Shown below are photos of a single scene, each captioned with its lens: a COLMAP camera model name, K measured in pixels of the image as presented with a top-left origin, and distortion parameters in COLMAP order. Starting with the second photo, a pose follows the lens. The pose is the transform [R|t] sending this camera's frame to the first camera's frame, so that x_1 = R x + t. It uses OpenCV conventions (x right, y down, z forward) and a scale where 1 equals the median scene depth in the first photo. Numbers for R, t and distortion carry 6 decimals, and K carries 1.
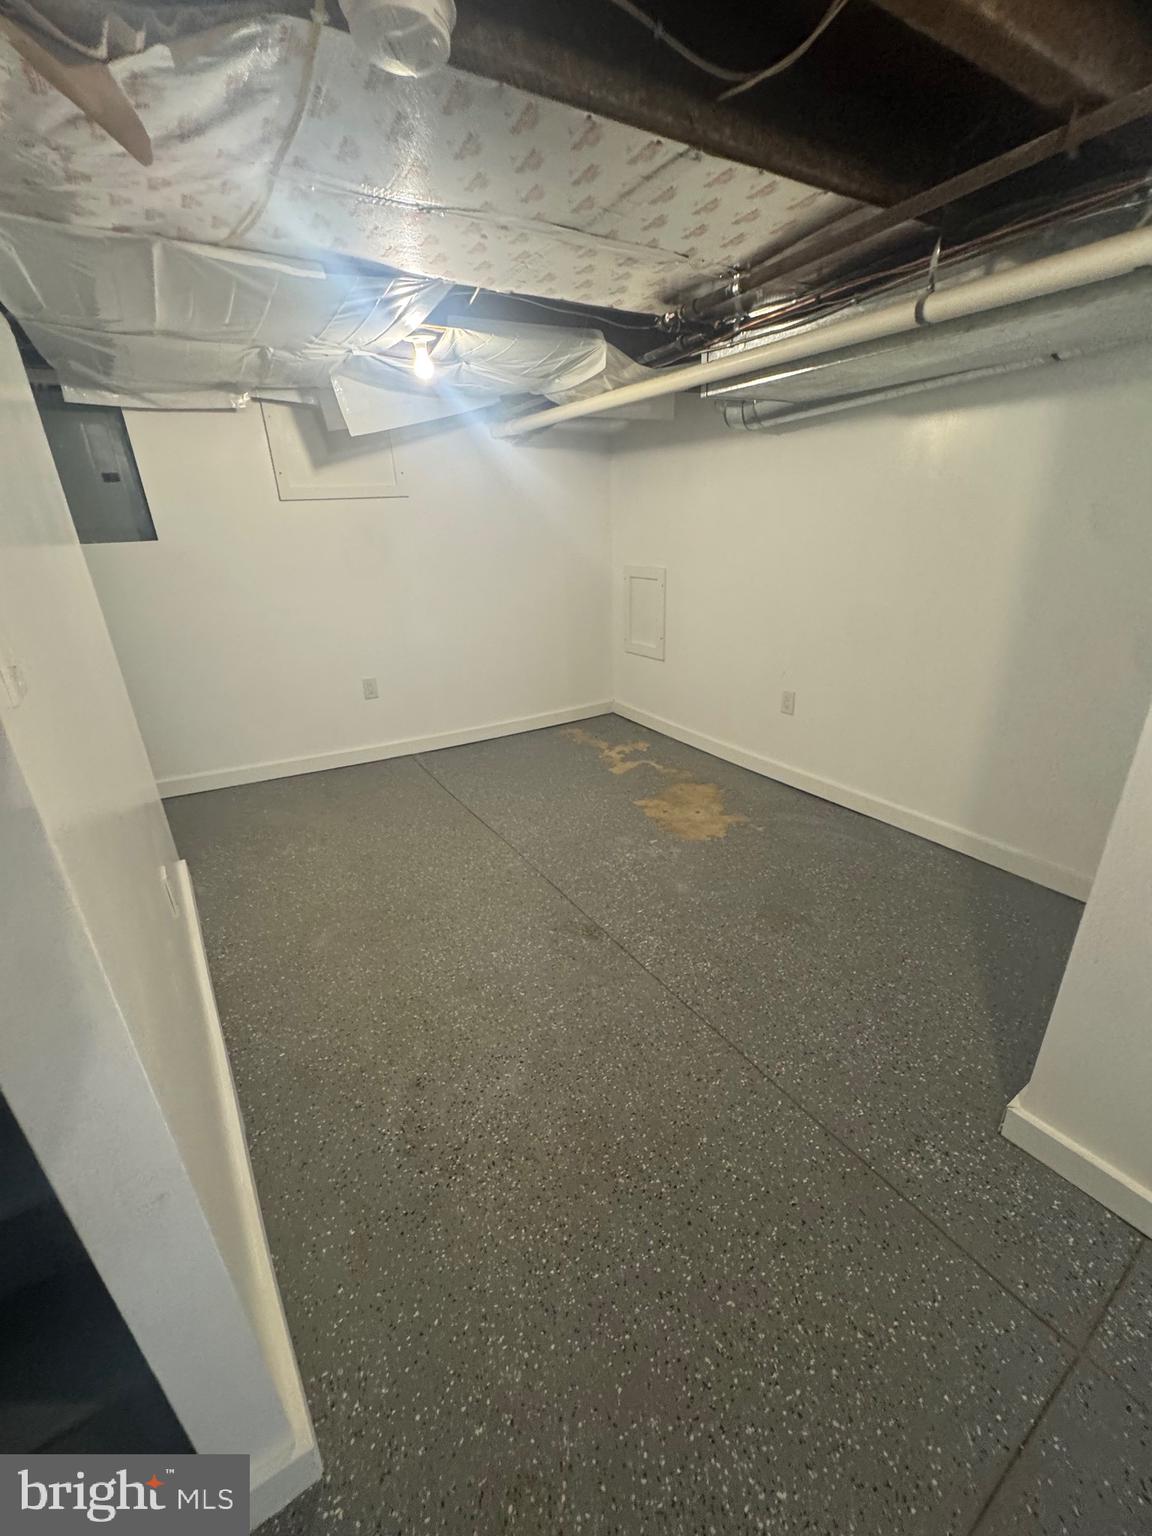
lens RADIAL K [[613.4, 0, 577.3], [0, 613.4, 767.8], [0, 0, 1]] dist [-0.006353, 0.001011]
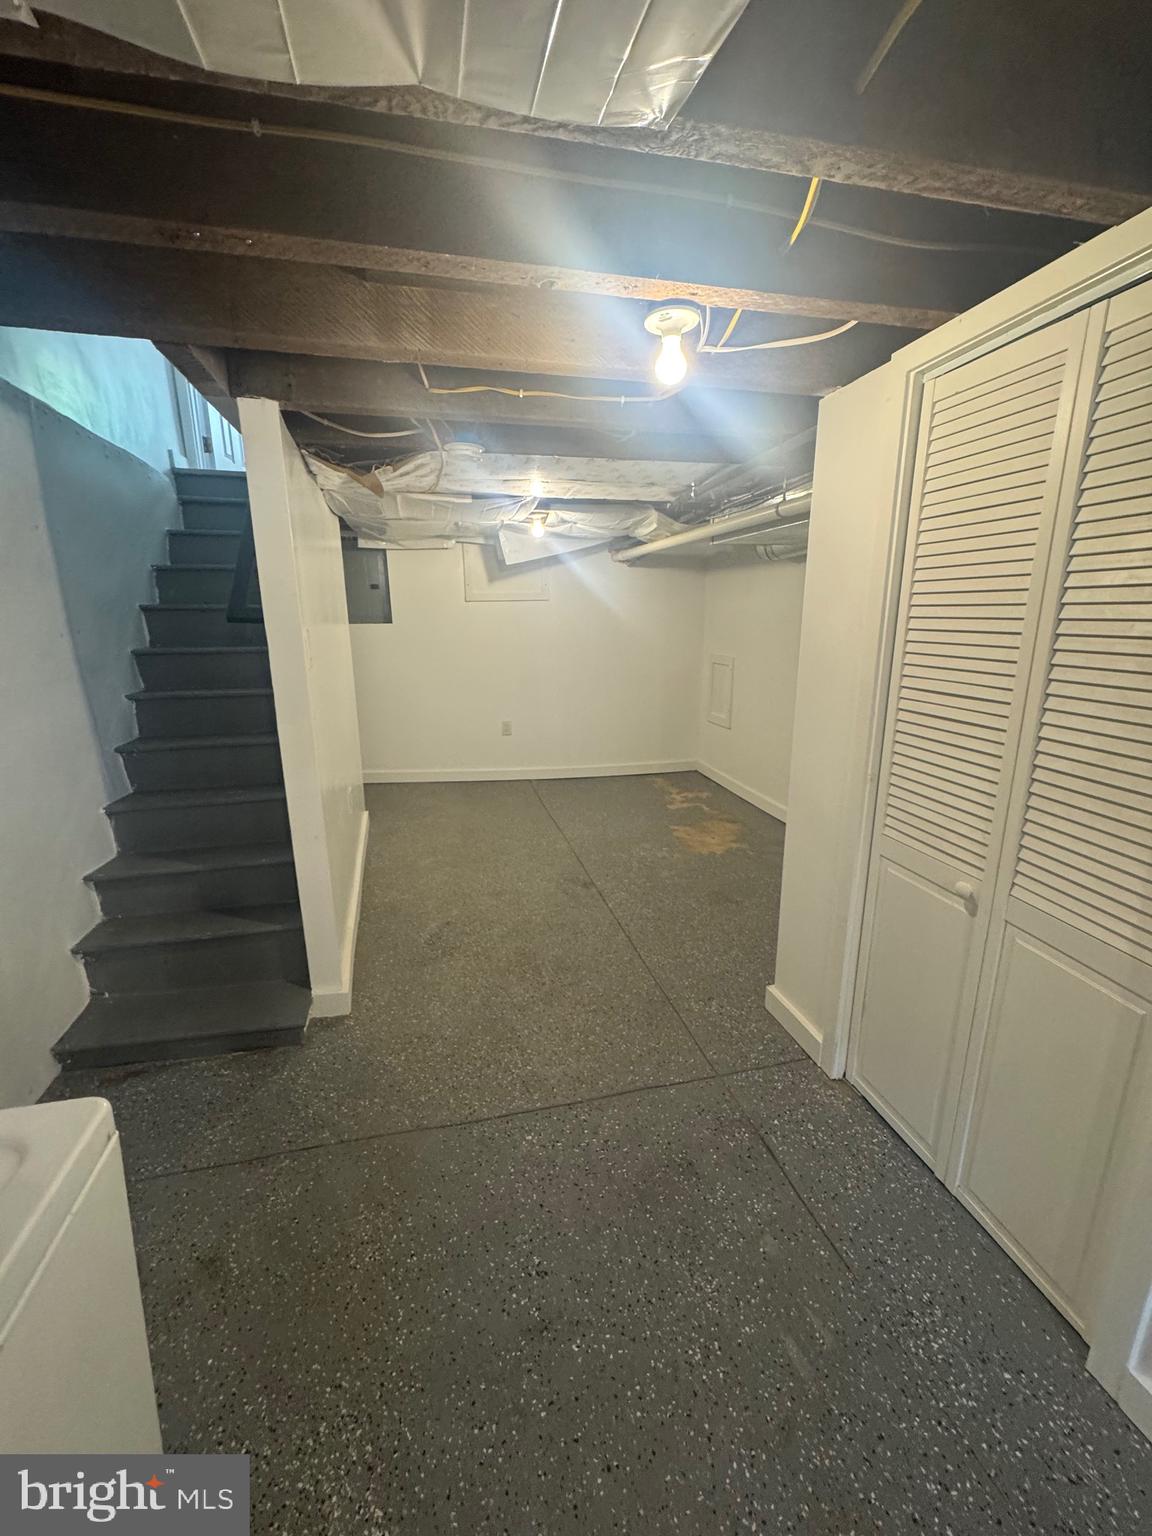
lens RADIAL K [[614.5, 0, 576.0], [0, 614.5, 768.0], [0, 0, 1]] dist [-0.002062, -0.000004]
pose [[0.945802, 0.103776, -0.307716, 0.319371], [-0.144662, 0.982993, -0.113126, 0.120412], [0.290743, 0.151509, 0.944729, -0.344685]]
